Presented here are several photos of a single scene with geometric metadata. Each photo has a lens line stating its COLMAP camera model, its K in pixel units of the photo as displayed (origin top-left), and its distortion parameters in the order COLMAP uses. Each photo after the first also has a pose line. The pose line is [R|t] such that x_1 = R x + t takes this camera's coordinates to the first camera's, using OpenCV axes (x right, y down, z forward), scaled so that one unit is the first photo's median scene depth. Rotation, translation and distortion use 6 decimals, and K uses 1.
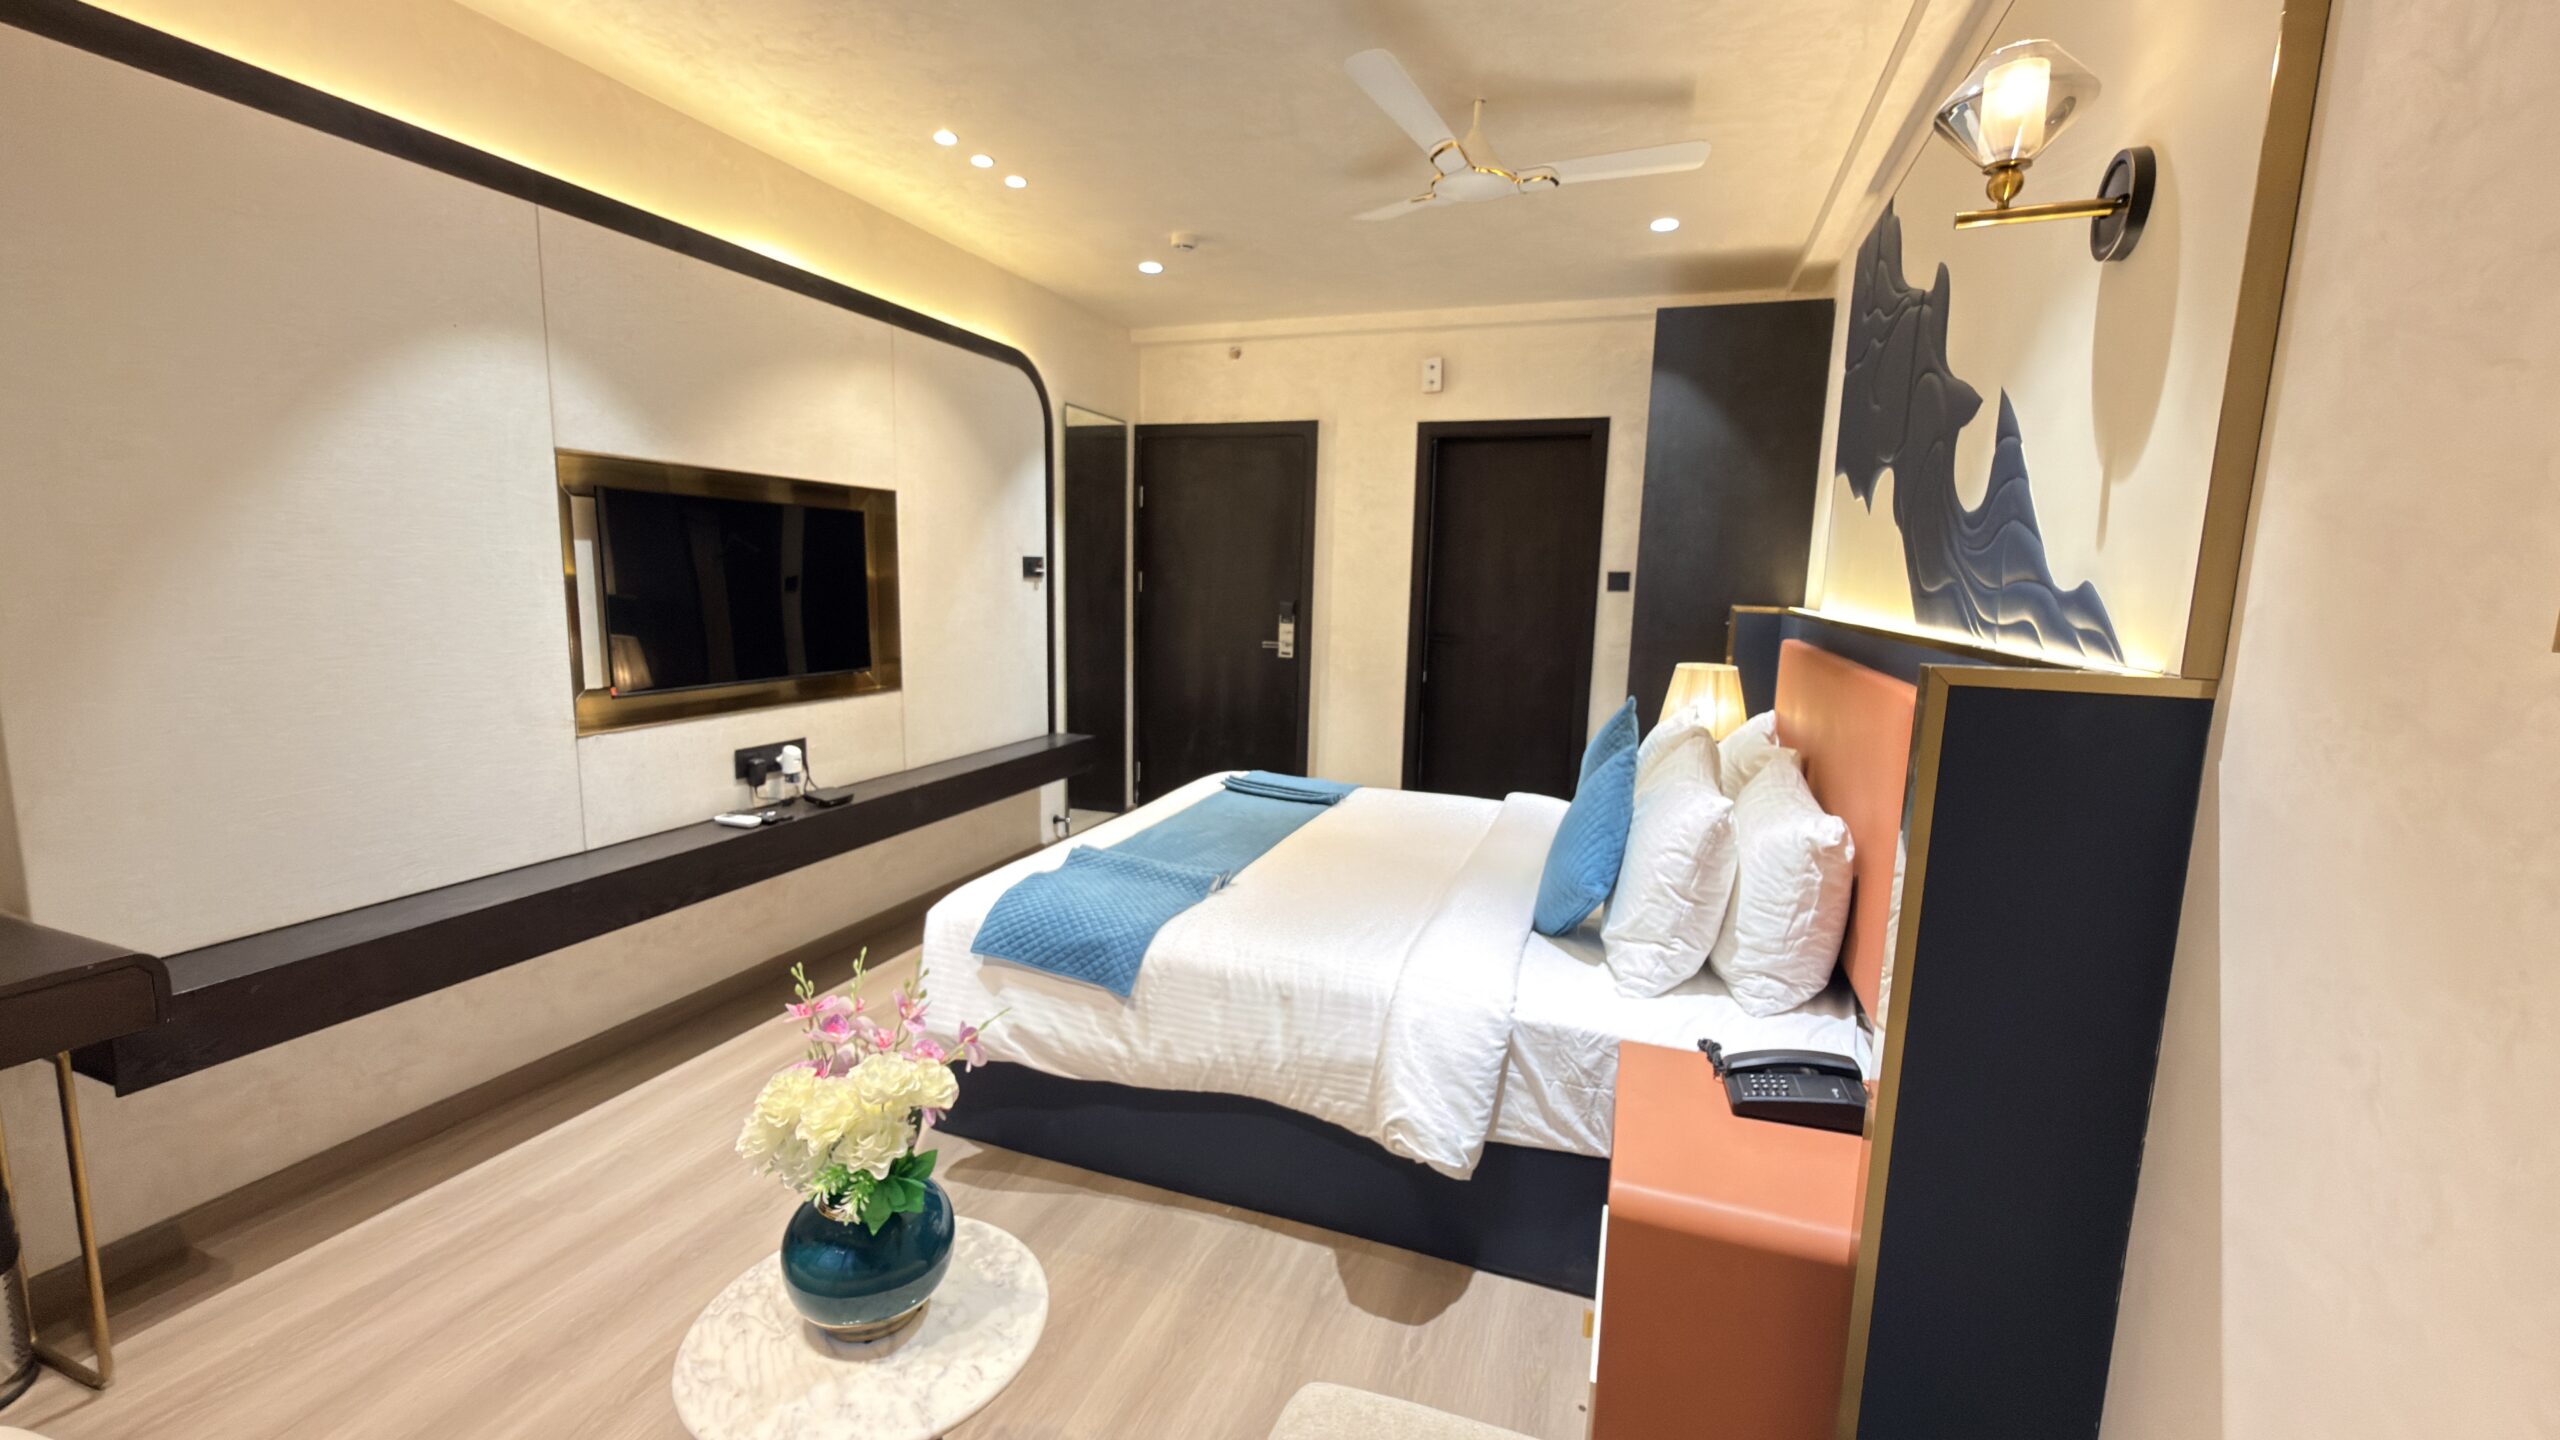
lens RADIAL K [[1020.2, 0, 1275.1], [0, 1020.2, 718.8], [0, 0, 1]] dist [0.000247, 0.000087]
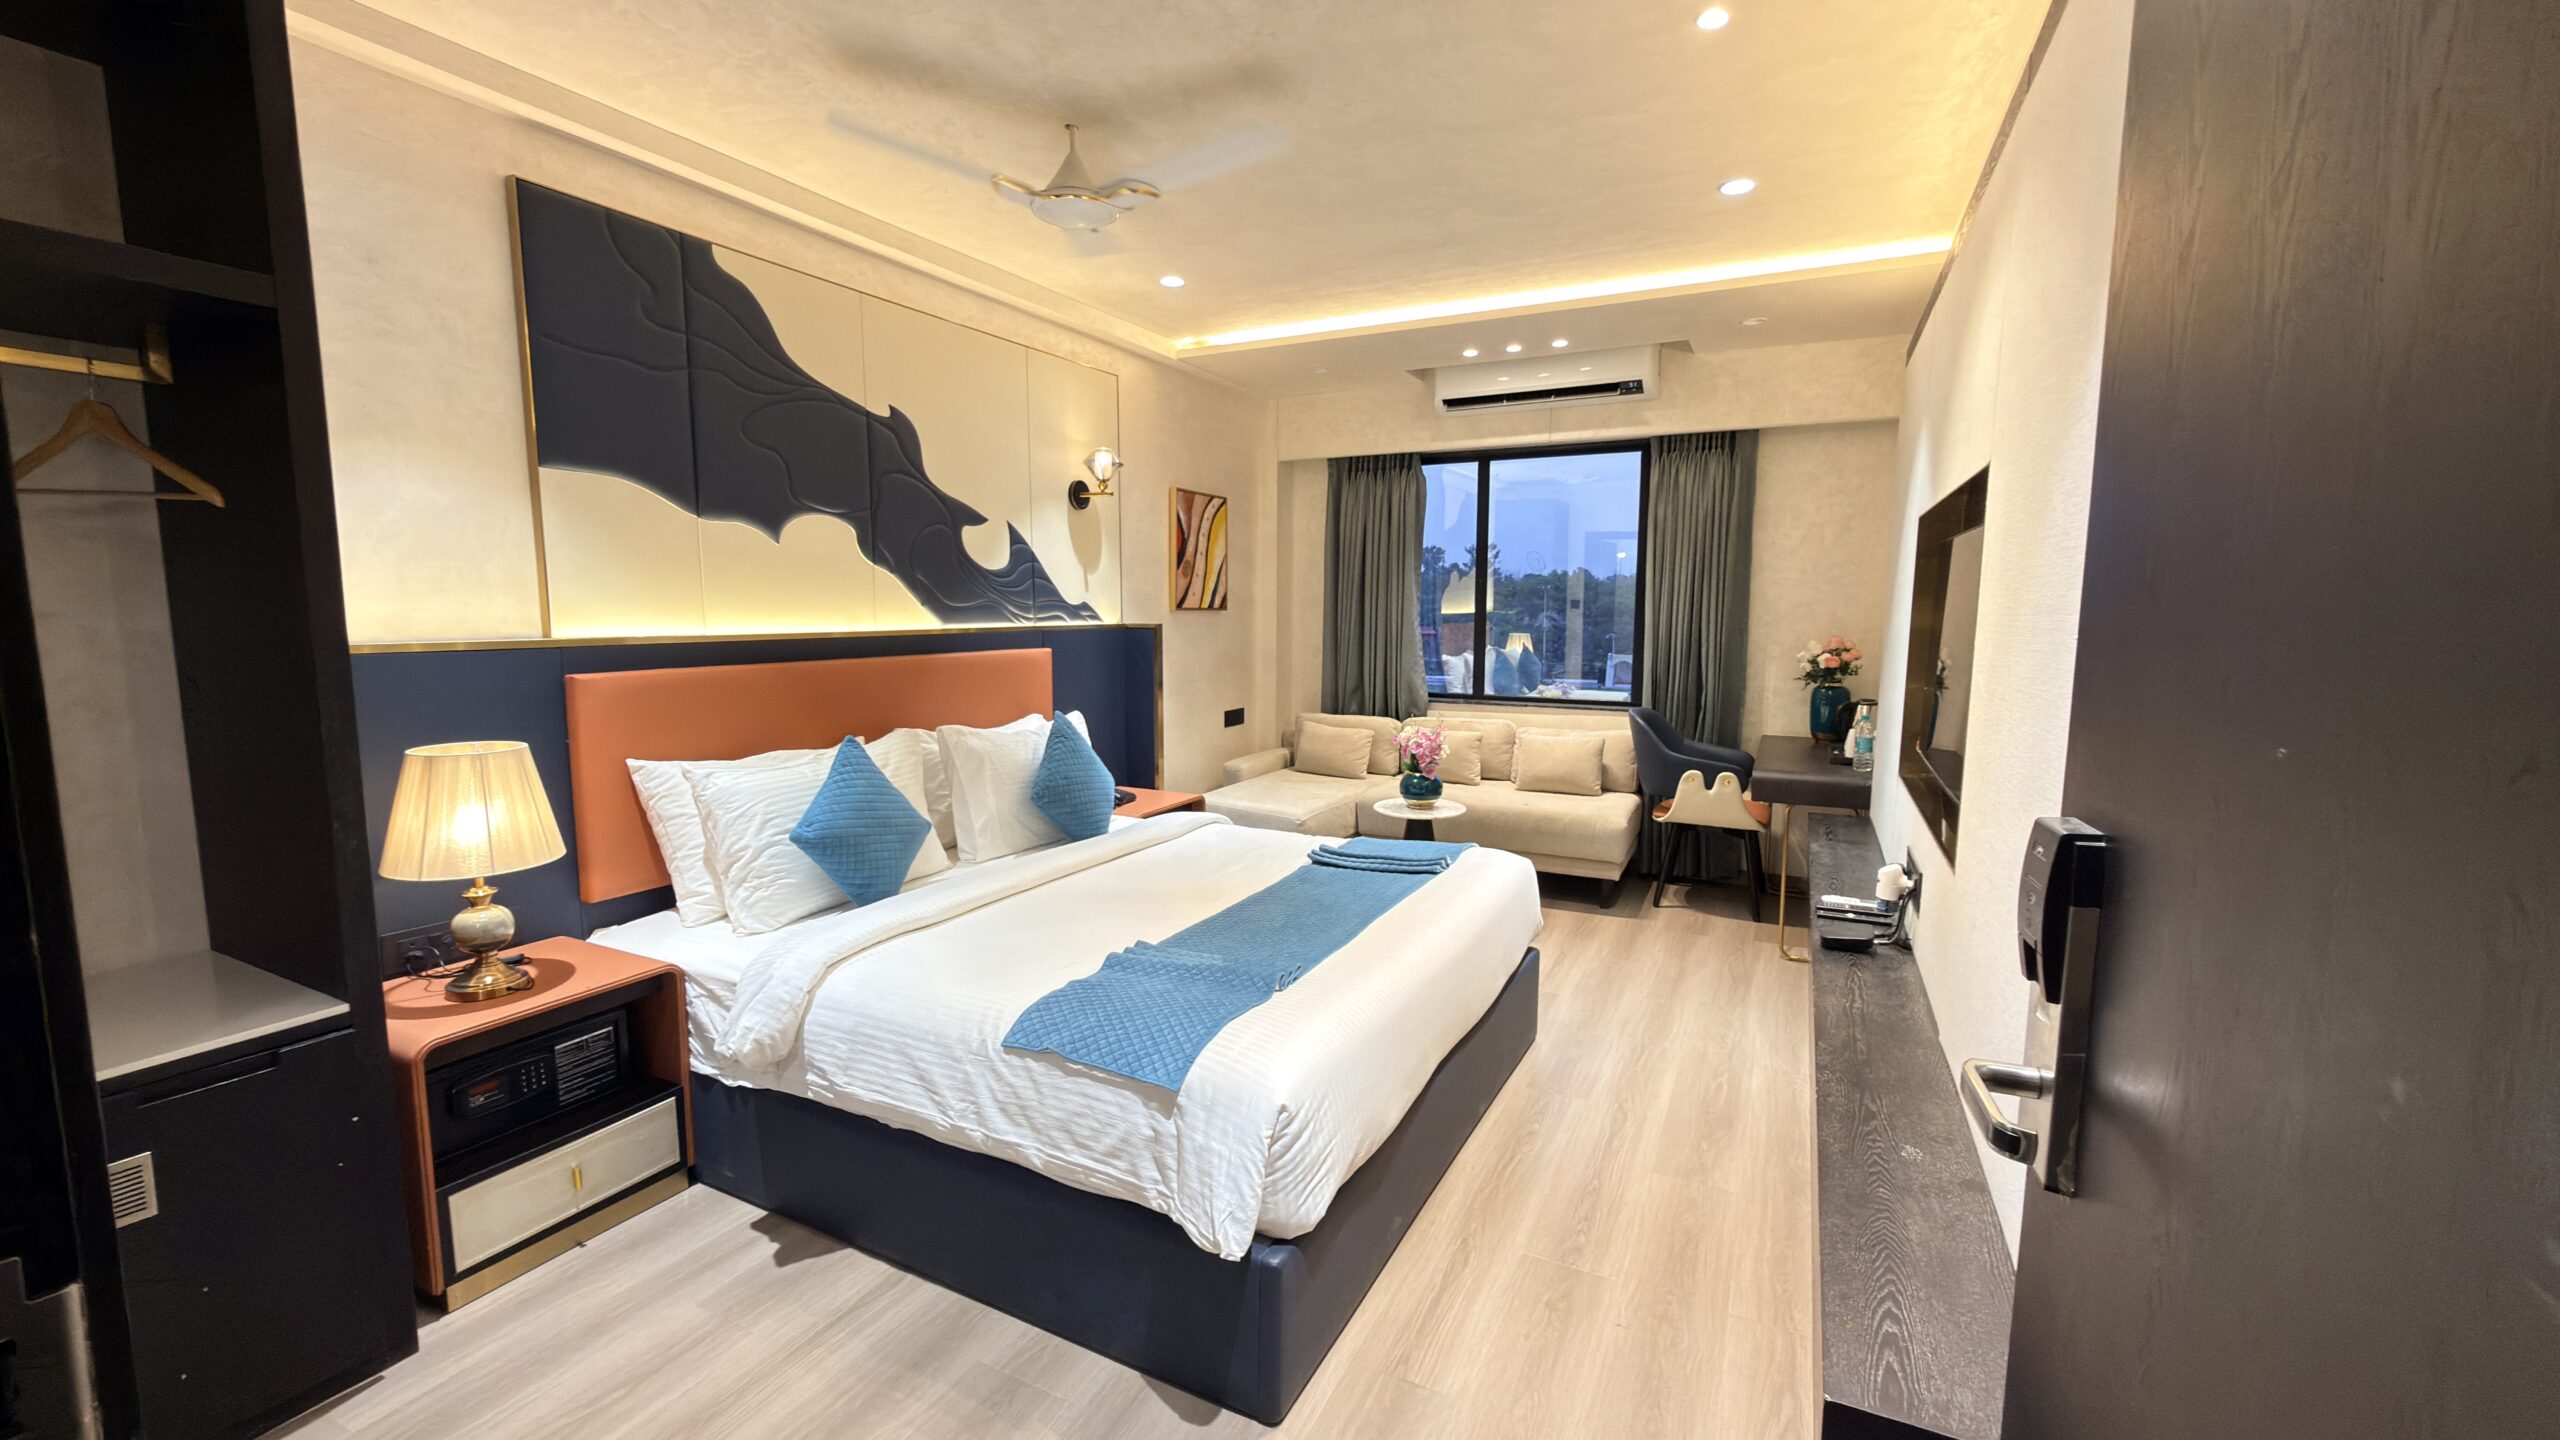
lens RADIAL K [[1020.2, 0, 1280.5], [0, 1020.2, 718.8], [0, 0, 1]] dist [0.000247, 0.000087]
pose [[-0.991902, -0.043376, 0.119372, -0.148174], [-0.011674, 0.967033, 0.254385, -0.311796], [-0.126471, 0.250932, -0.959707, 2.120198]]
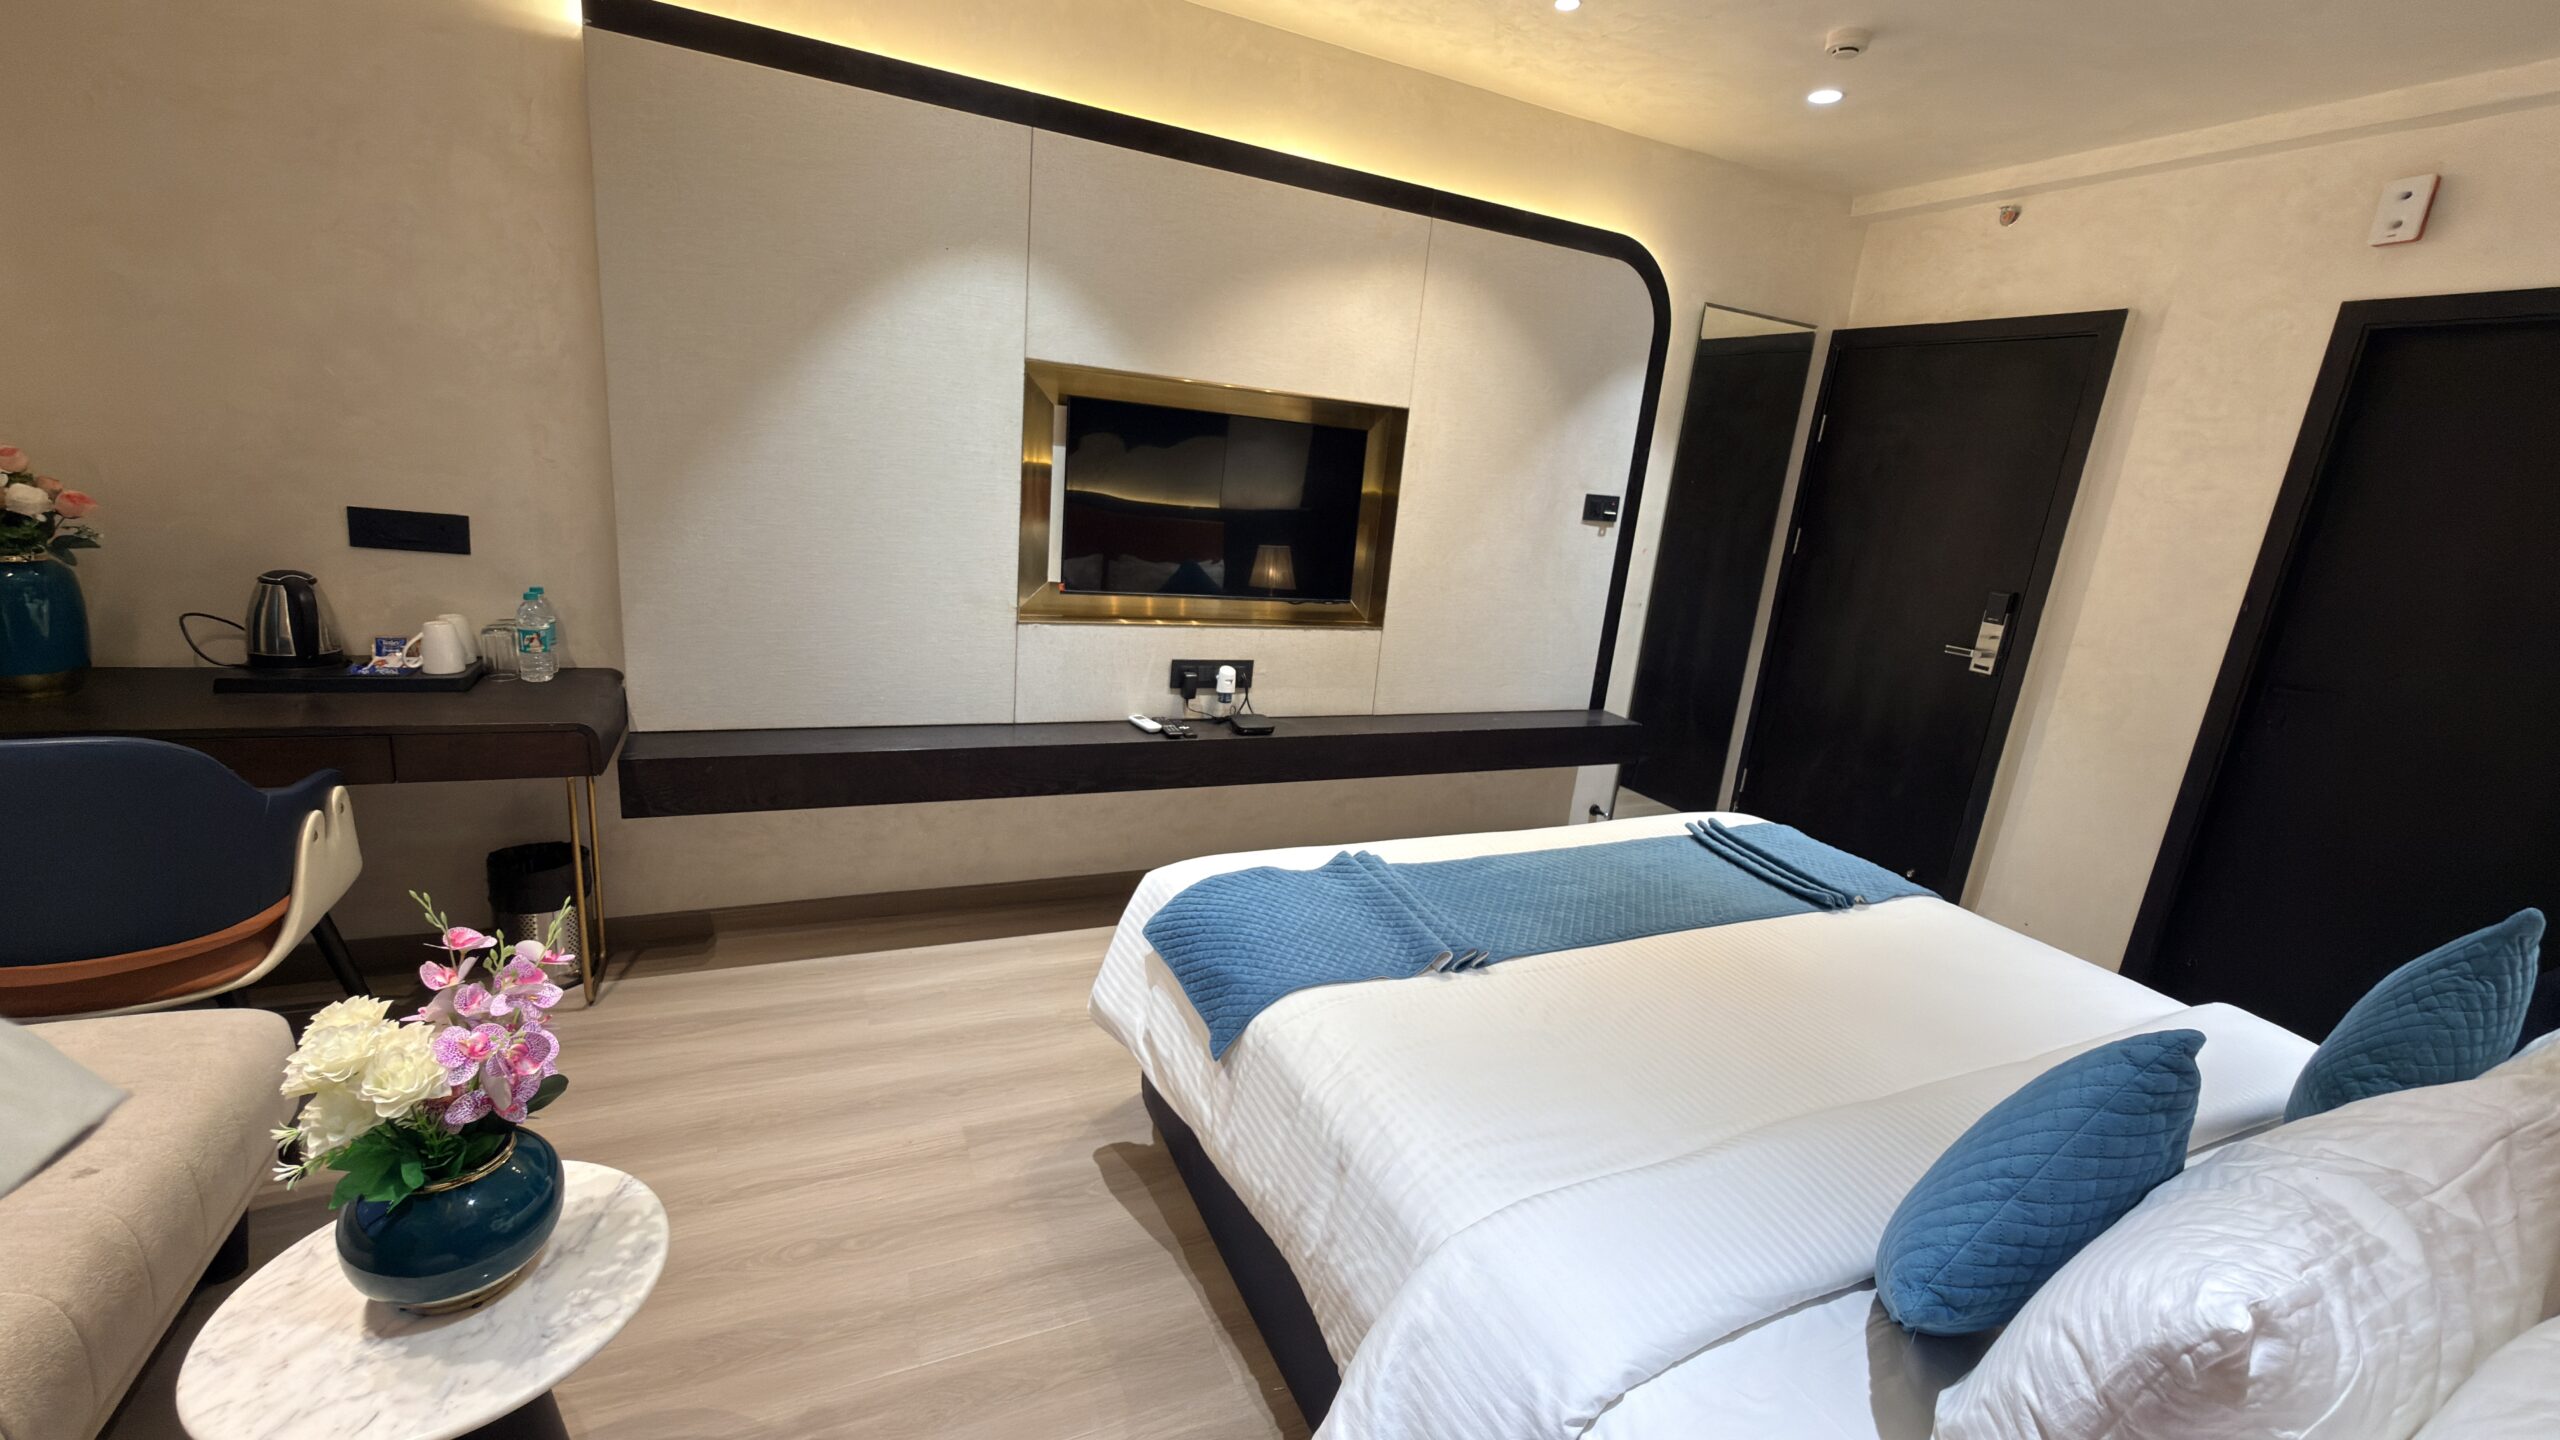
lens RADIAL K [[1020.2, 0, 1277.3], [0, 1020.2, 718.3], [0, 0, 1]] dist [0.000247, 0.000087]
pose [[0.705317, 0.217049, -0.674846, 0.294780], [-0.176100, 0.975779, 0.129787, -0.074582], [0.686671, 0.027299, 0.726456, 0.381994]]
